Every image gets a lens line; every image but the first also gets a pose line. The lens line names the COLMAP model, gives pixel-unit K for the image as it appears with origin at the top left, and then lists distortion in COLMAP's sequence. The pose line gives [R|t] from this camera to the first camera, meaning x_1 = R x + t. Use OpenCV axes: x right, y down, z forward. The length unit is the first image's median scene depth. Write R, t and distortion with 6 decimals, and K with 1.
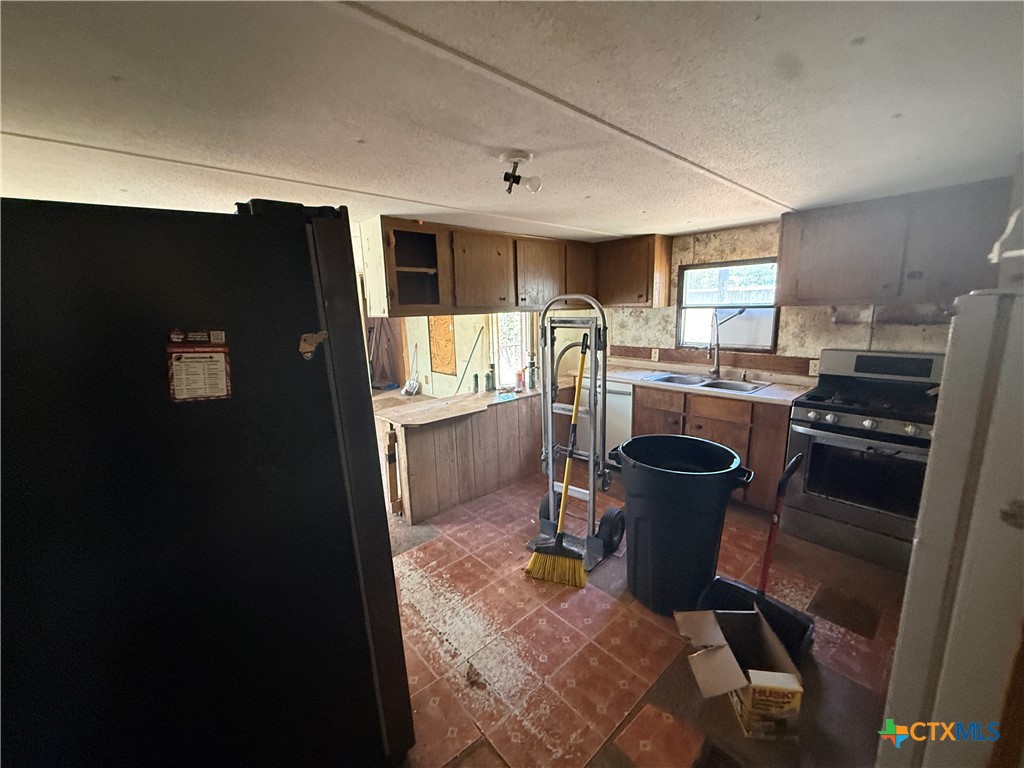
lens RADIAL K [[410.4, 0, 511.9], [0, 410.4, 388.0], [0, 0, 1]] dist [0.000272, 0.000214]
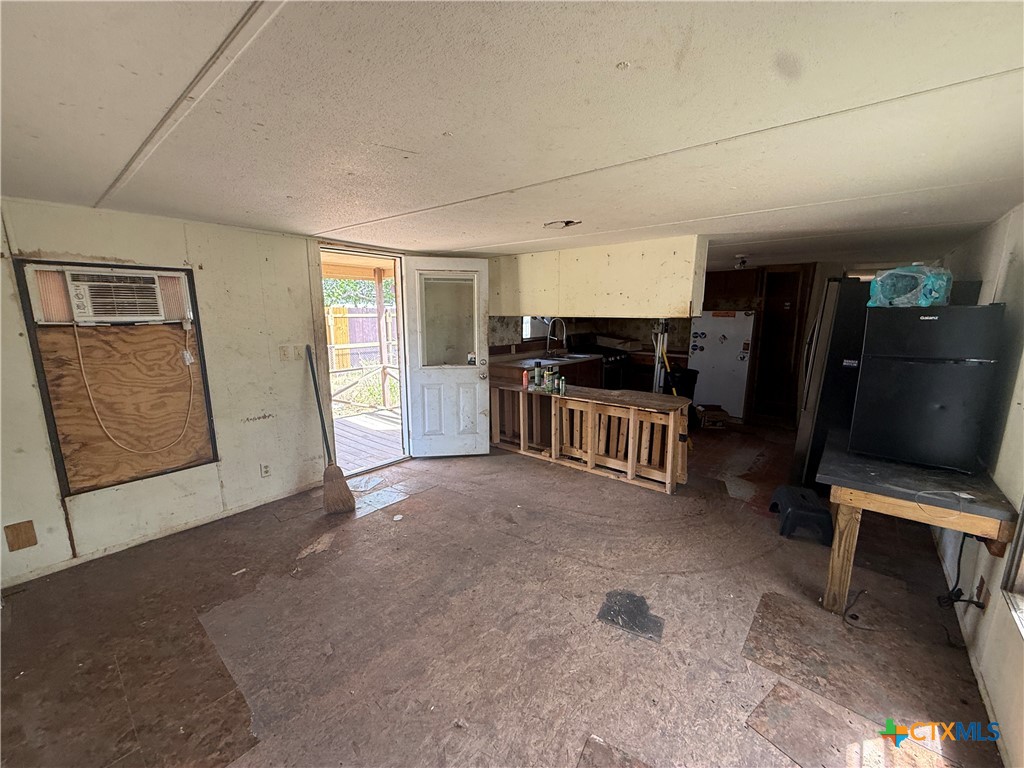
lens RADIAL K [[410.4, 0, 512.8], [0, 410.4, 384.8], [0, 0, 1]] dist [0.000272, 0.000214]
pose [[-0.138261, -0.150698, 0.978864, -0.582876], [0.195953, 0.964655, 0.176189, -0.119779], [-0.970817, 0.216171, -0.103844, 0.668947]]
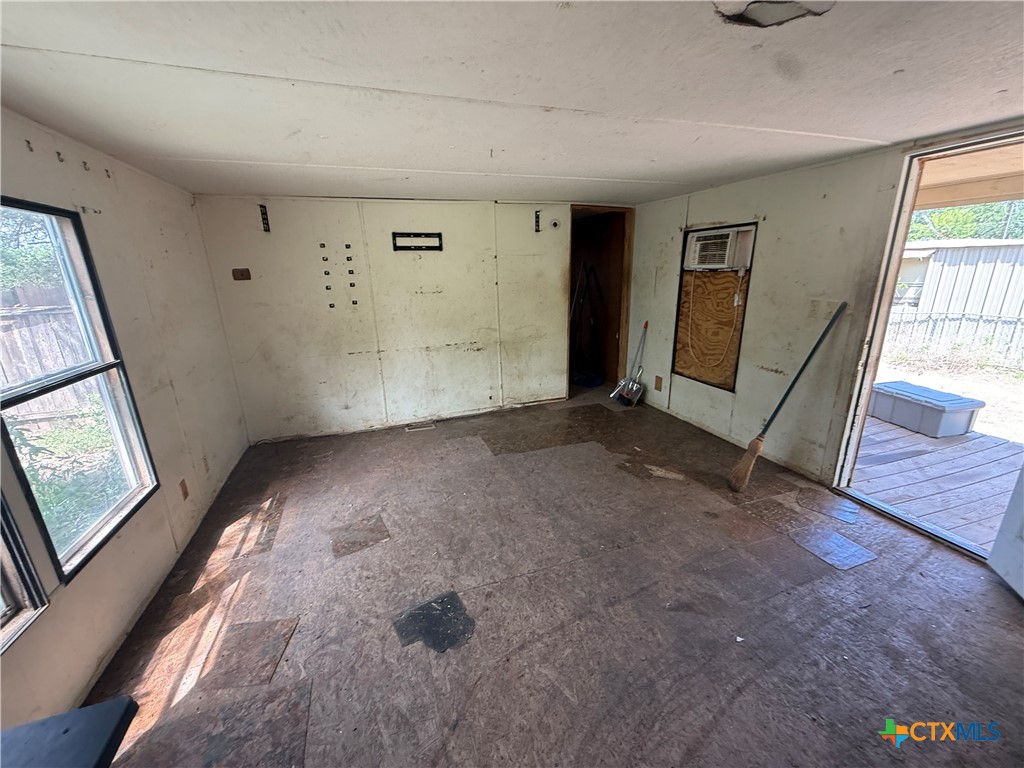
lens RADIAL K [[410.4, 0, 508.6], [0, 410.4, 388.2], [0, 0, 1]] dist [0.000272, 0.000214]
pose [[0.922314, 0.118500, -0.367823, -0.197678], [-0.081990, 0.990160, 0.113406, -0.066552], [0.377642, -0.074438, 0.922955, 0.373587]]
